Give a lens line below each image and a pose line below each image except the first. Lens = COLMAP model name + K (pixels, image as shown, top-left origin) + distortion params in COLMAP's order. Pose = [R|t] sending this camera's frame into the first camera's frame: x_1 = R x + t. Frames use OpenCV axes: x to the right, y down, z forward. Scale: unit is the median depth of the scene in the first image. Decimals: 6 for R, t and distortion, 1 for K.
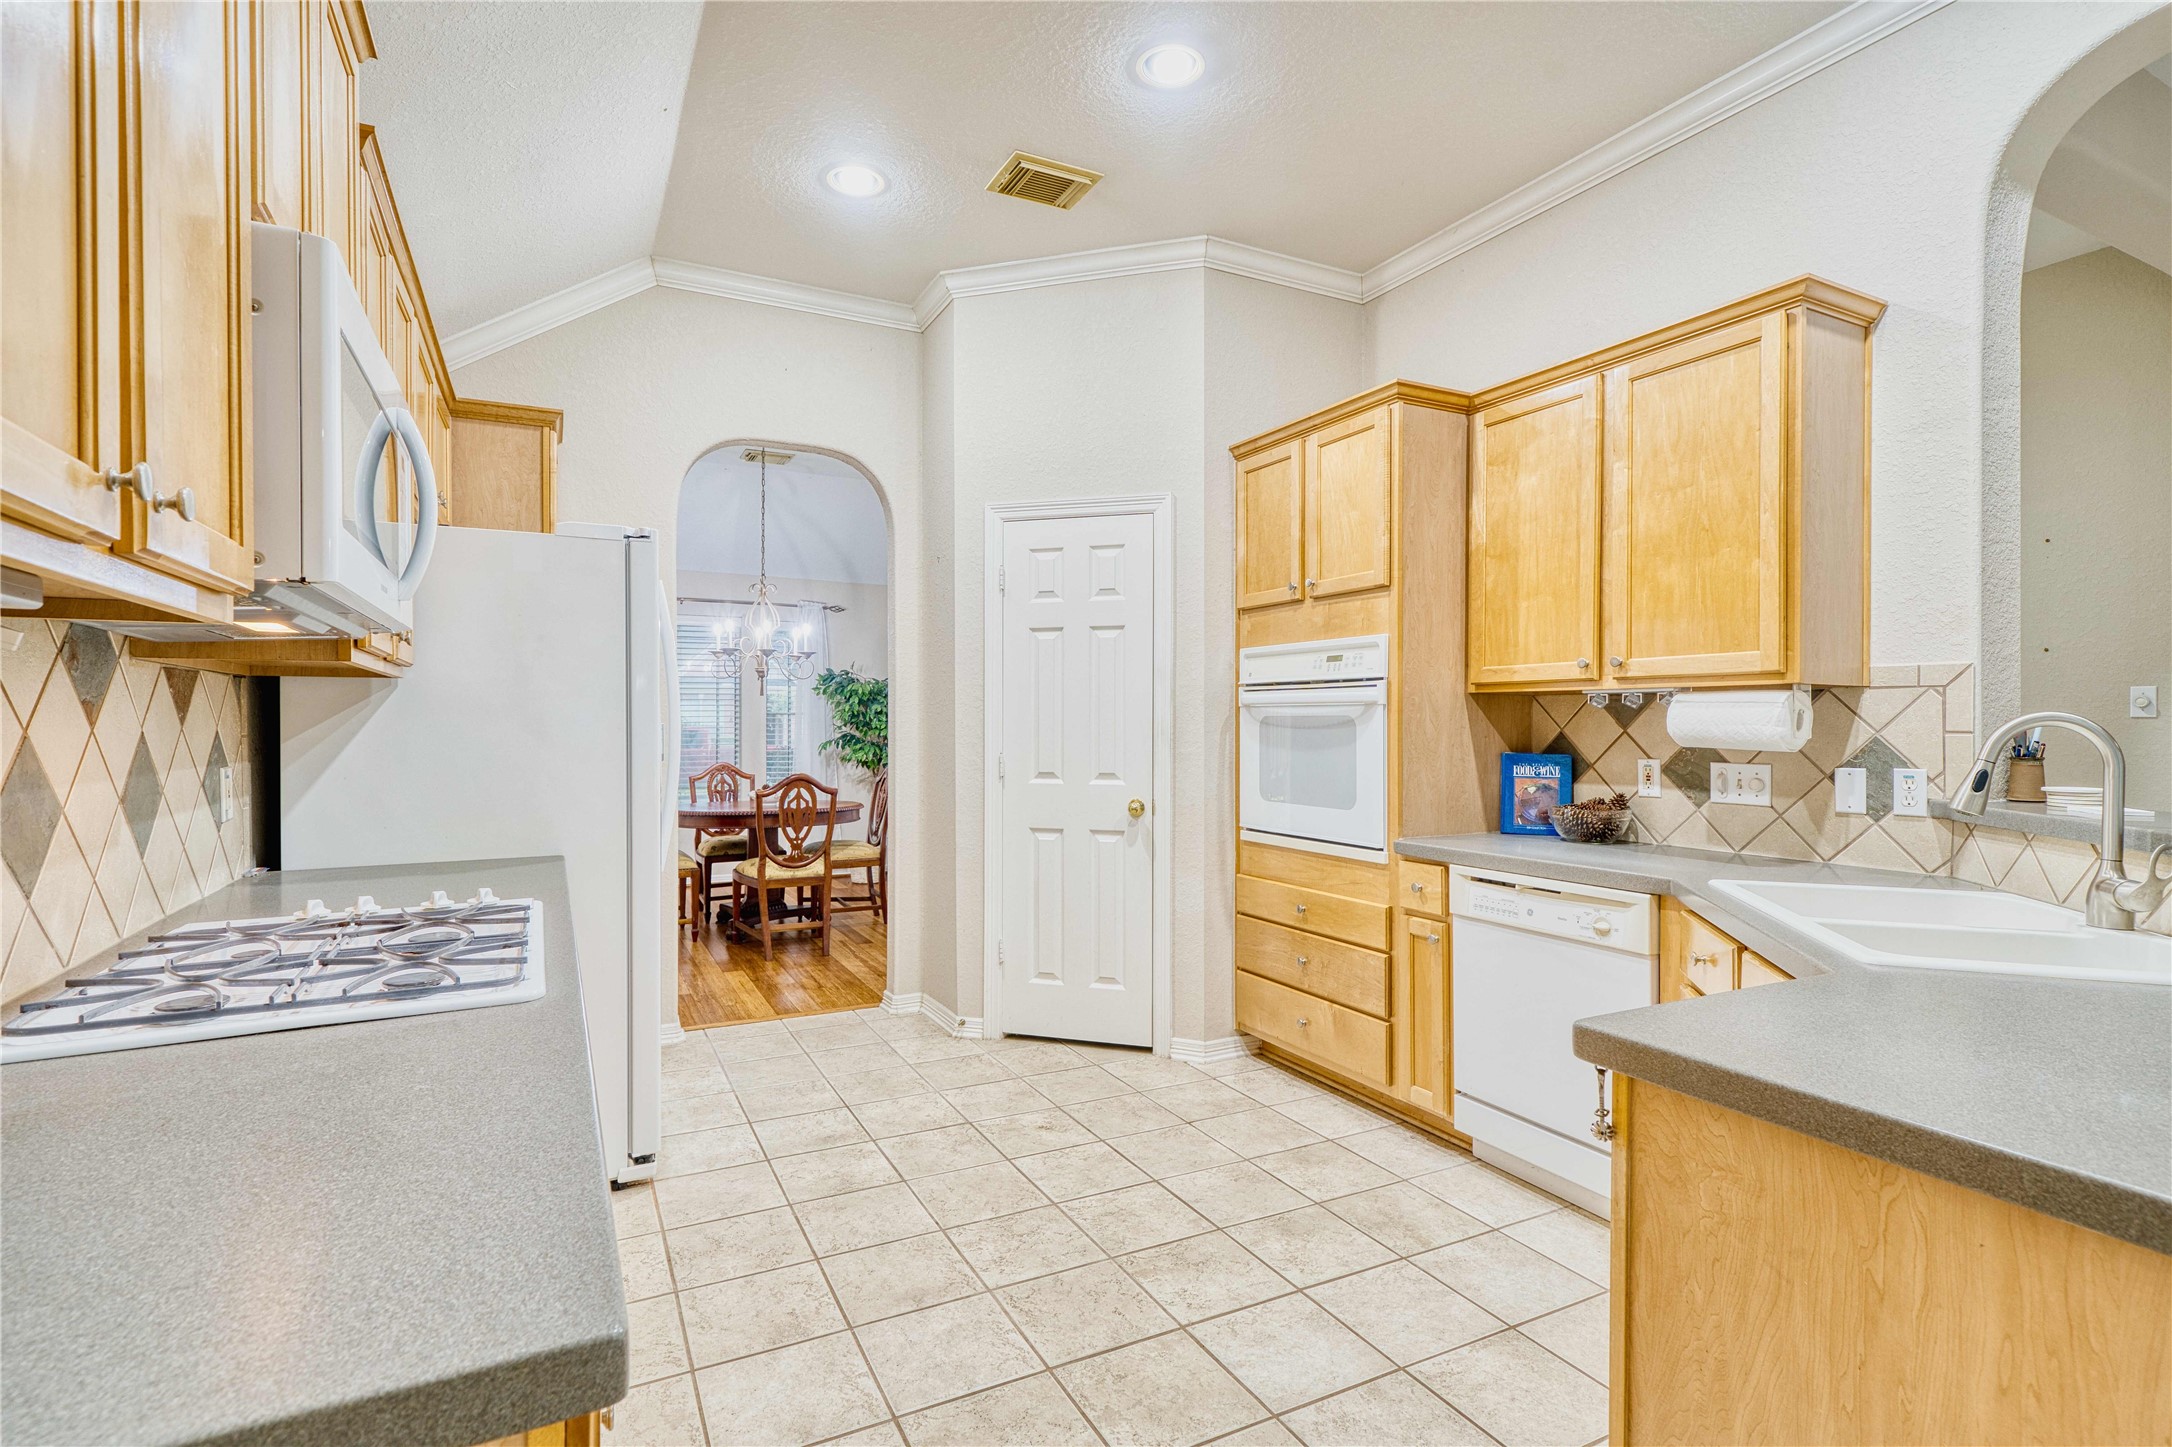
lens RADIAL K [[1035.6, 0, 1086.0], [0, 1035.6, 723.5], [0, 0, 1]] dist [-0.000319, -0.000190]
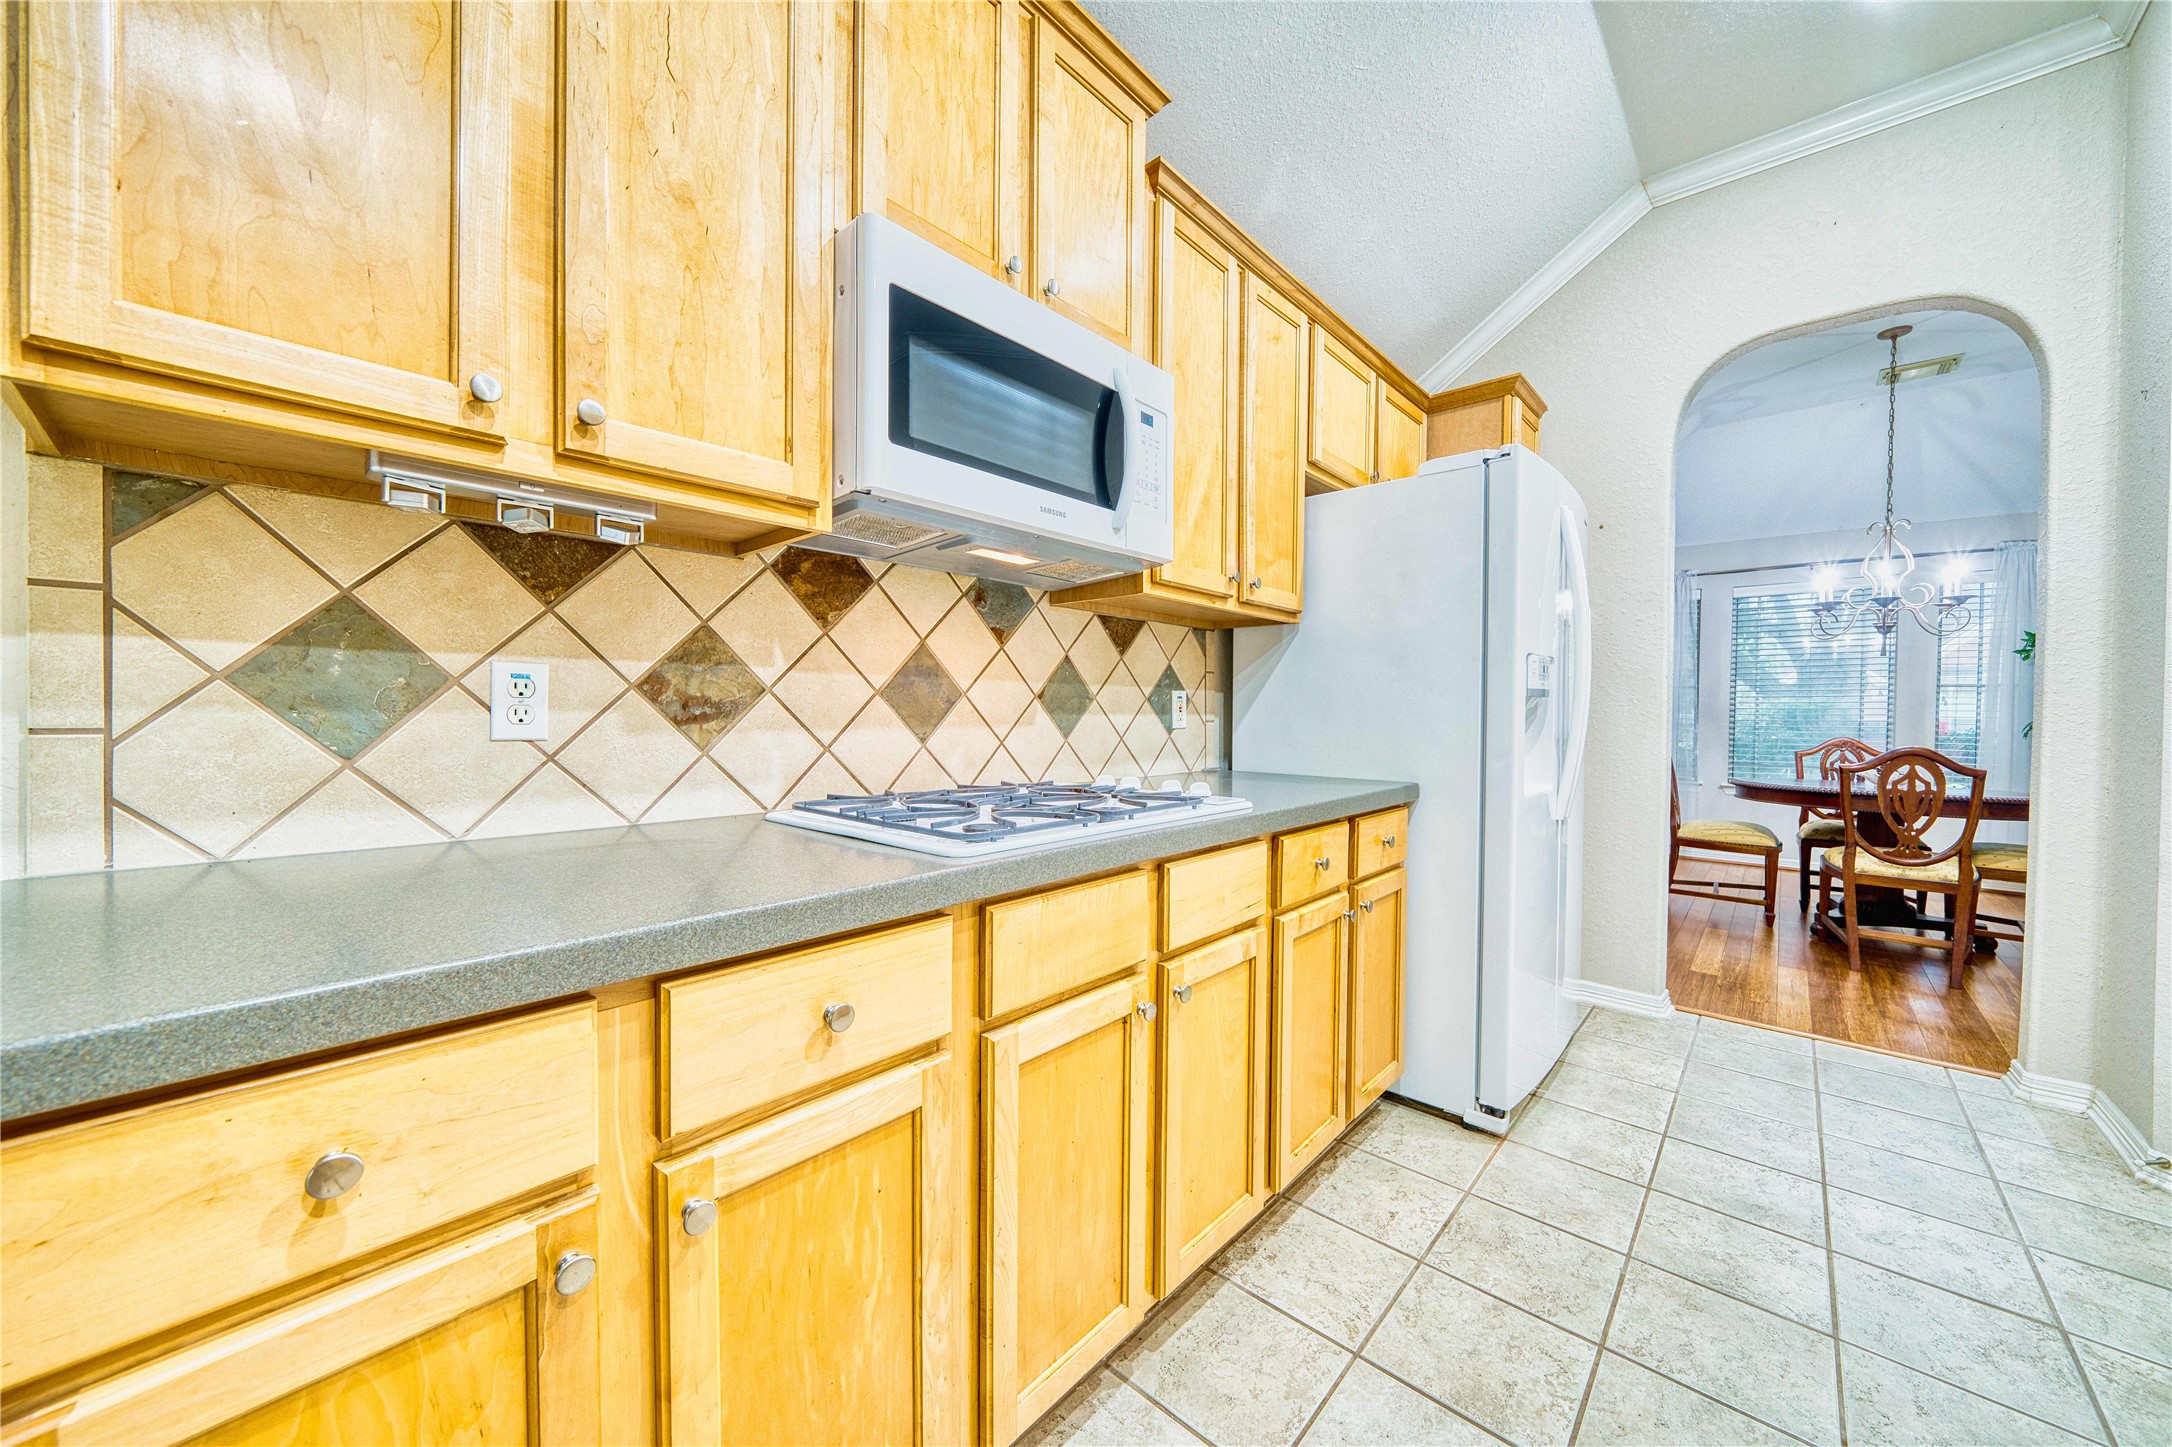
lens RADIAL K [[779.6, 0, 1084.3], [0, 779.6, 723.9], [0, 0, 1]] dist [-0.007728, 0.000159]
pose [[0.346201, 0.022397, -0.937893, 0.118319], [-0.013465, 0.999731, 0.018904, 0.059367], [0.938064, 0.006084, 0.346409, 0.431773]]
